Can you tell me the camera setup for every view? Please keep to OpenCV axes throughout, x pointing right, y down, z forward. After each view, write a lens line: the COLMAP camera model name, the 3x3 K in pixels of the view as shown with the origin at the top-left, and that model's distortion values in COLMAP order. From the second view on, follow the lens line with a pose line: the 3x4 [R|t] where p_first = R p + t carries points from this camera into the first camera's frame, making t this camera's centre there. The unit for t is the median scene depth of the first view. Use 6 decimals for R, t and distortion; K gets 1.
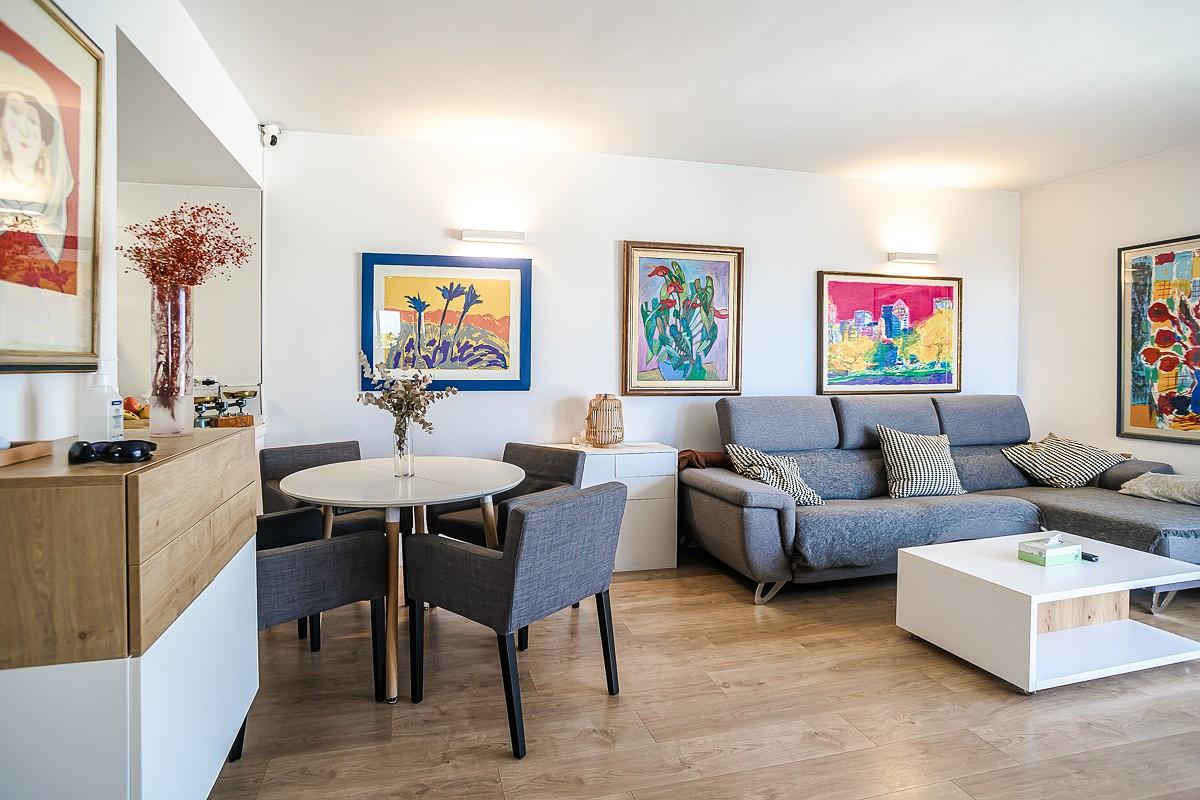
lens RADIAL K [[603.8, 0, 600.8], [0, 603.8, 377.0], [0, 0, 1]] dist [-0.080767, 0.059349]
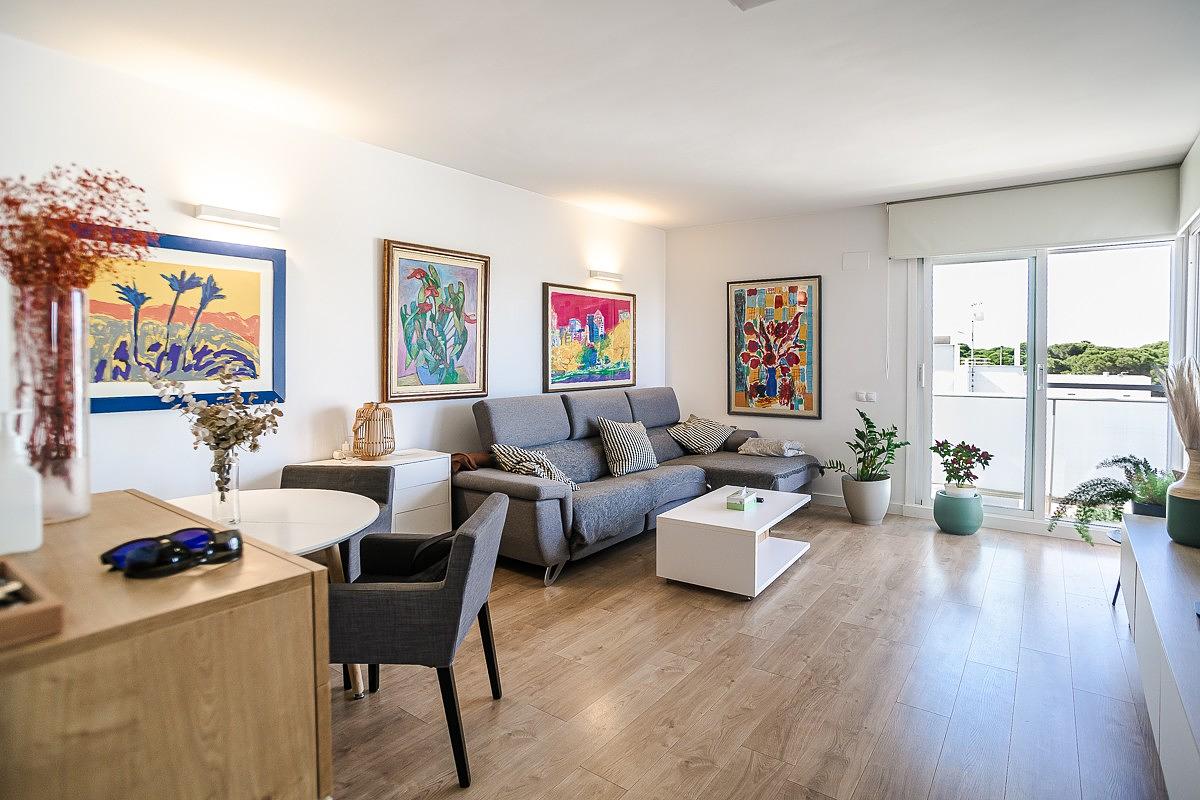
lens RADIAL K [[603.8, 0, 600.8], [0, 603.8, 377.0], [0, 0, 1]] dist [-0.080767, 0.059349]
pose [[0.785098, -0.023284, 0.618933, -0.281664], [0.011846, 0.999675, 0.022581, -0.027341], [-0.619258, -0.010396, 0.785119, 0.052280]]
